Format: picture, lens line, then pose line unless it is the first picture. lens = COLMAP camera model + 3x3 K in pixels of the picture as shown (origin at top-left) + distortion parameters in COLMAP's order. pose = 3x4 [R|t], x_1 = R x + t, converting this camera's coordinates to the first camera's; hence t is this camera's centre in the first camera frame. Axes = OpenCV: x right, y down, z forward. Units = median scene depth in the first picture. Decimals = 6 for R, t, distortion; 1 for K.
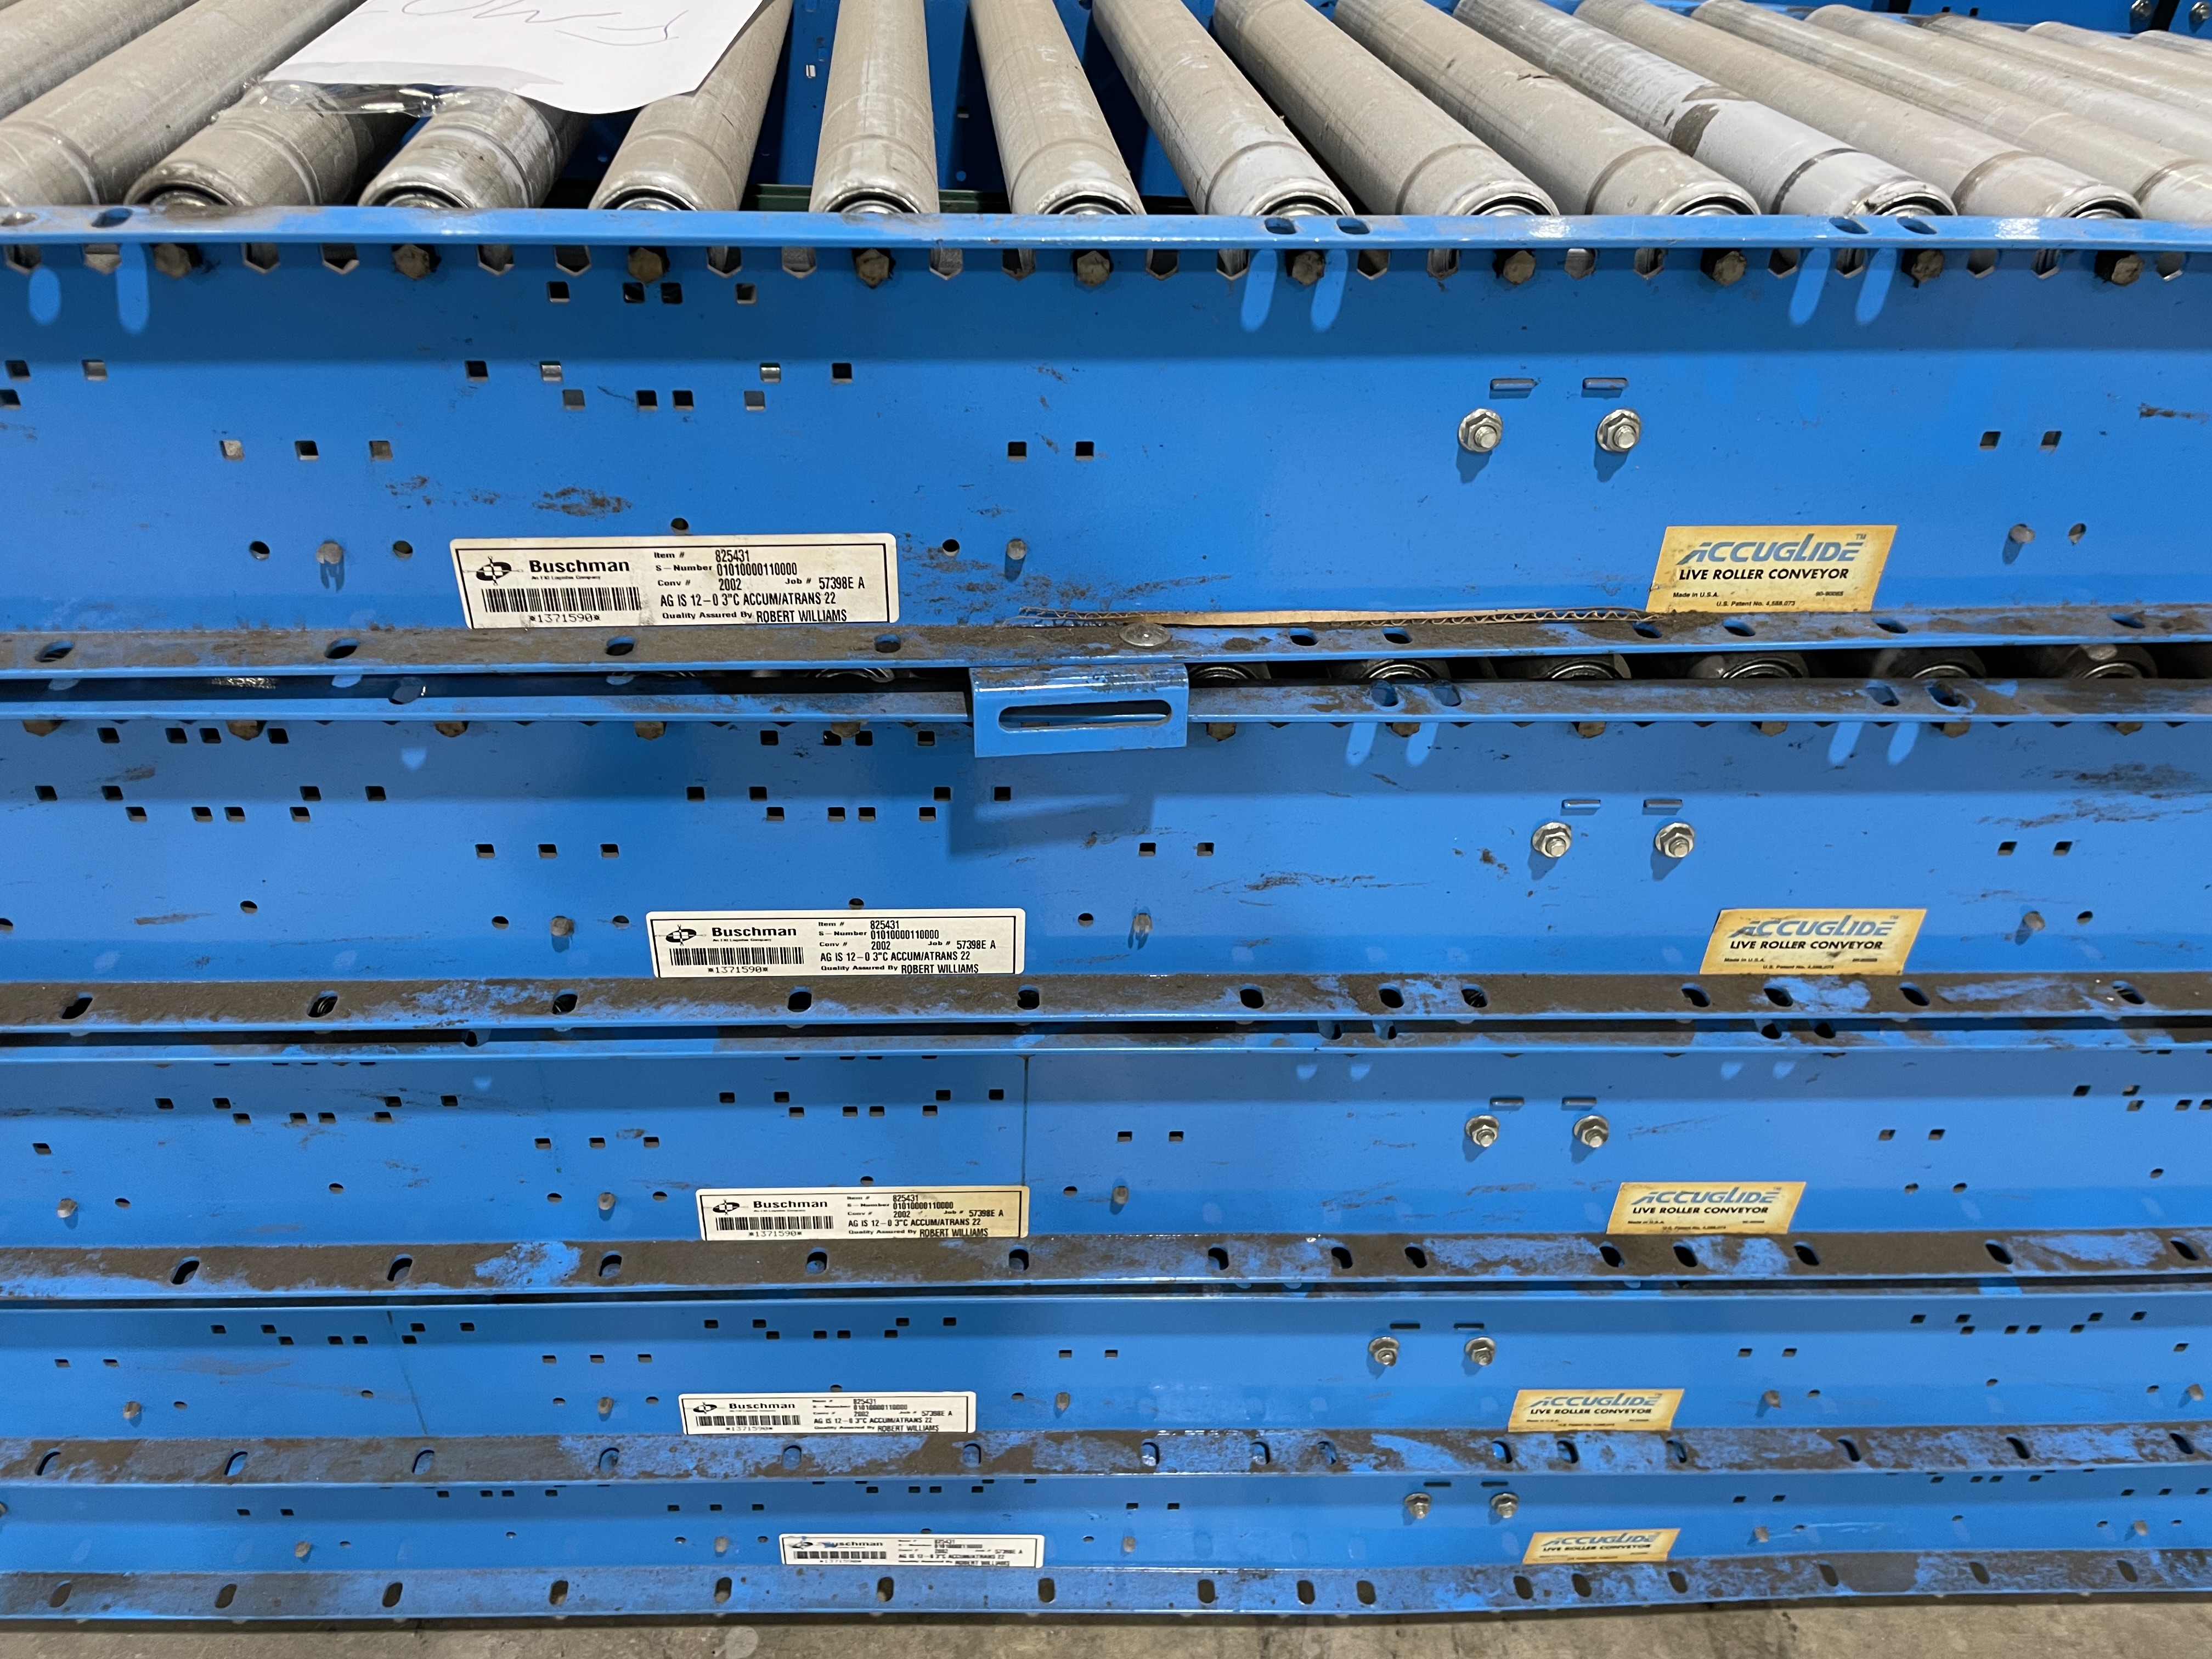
lens RADIAL K [[1675.1, 0, 1110.7], [0, 1675.1, 828.2], [0, 0, 1]] dist [0.060777, -0.022272]
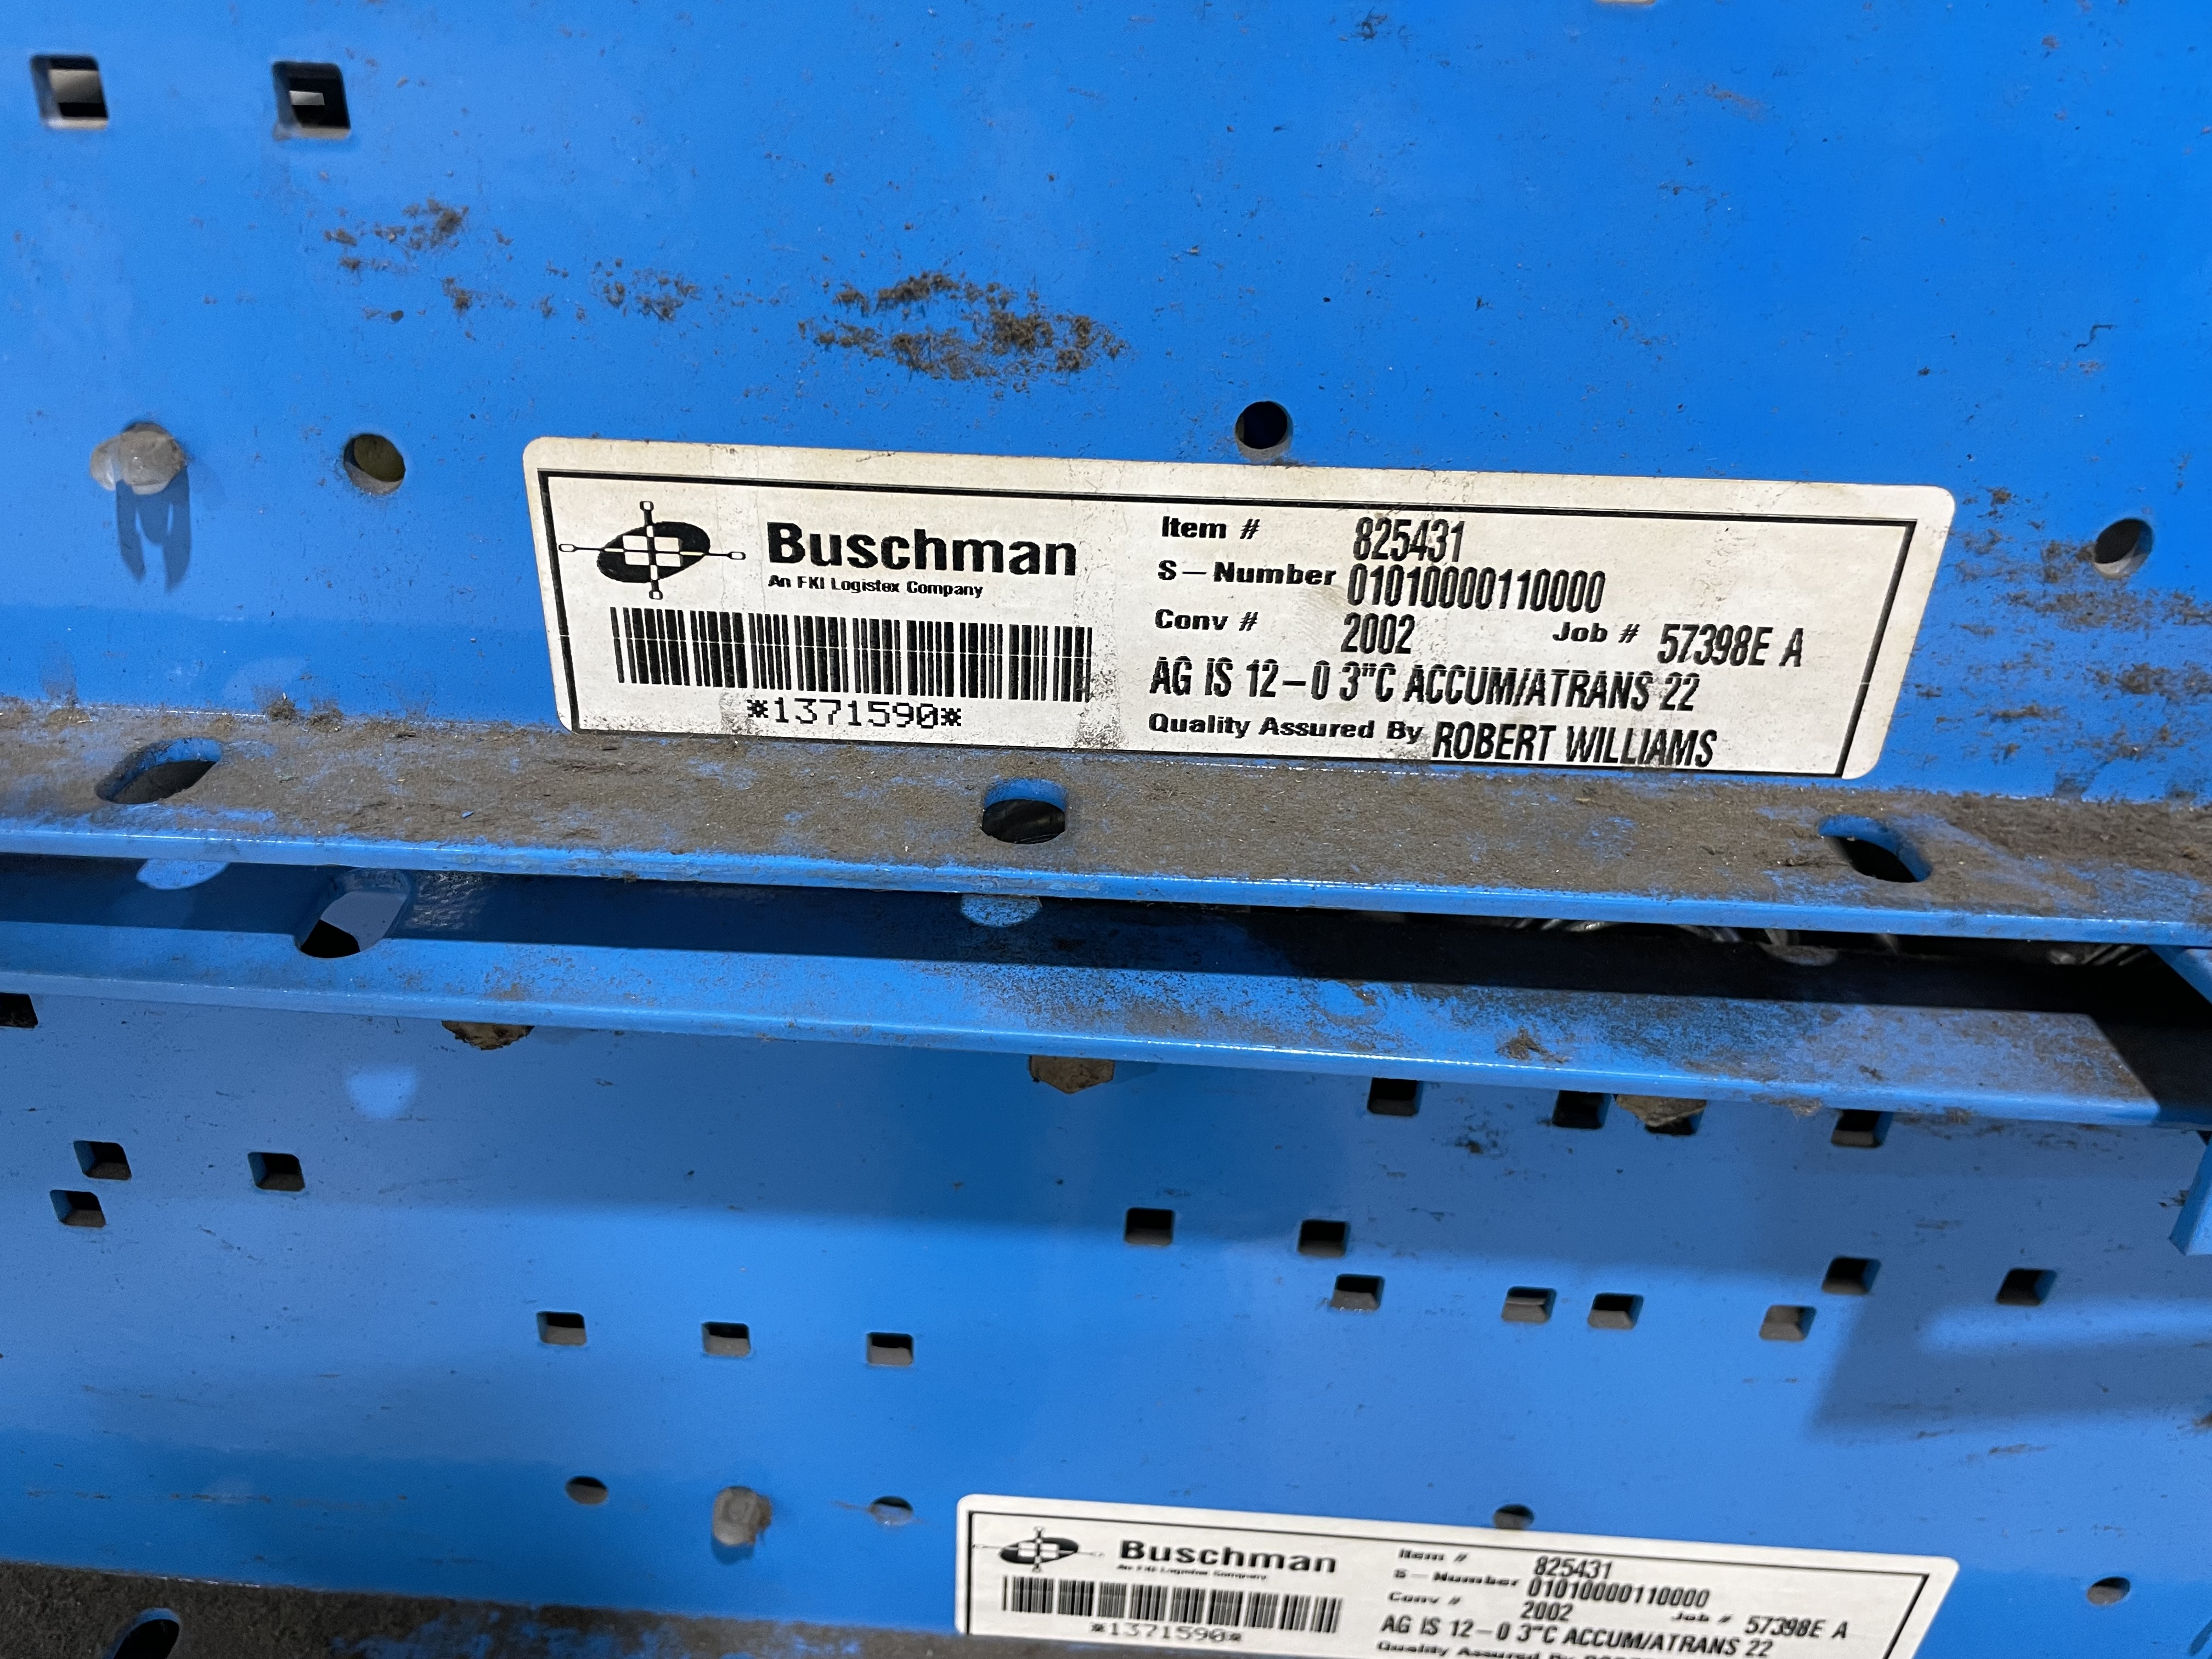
lens RADIAL K [[1675.1, 0, 1102.5], [0, 1675.1, 846.5], [0, 0, 1]] dist [0.060777, -0.022272]
pose [[0.995124, 0.060858, -0.077624, -0.250534], [-0.065956, 0.995710, -0.064891, -0.081634], [0.073341, 0.069695, 0.994869, 0.687279]]
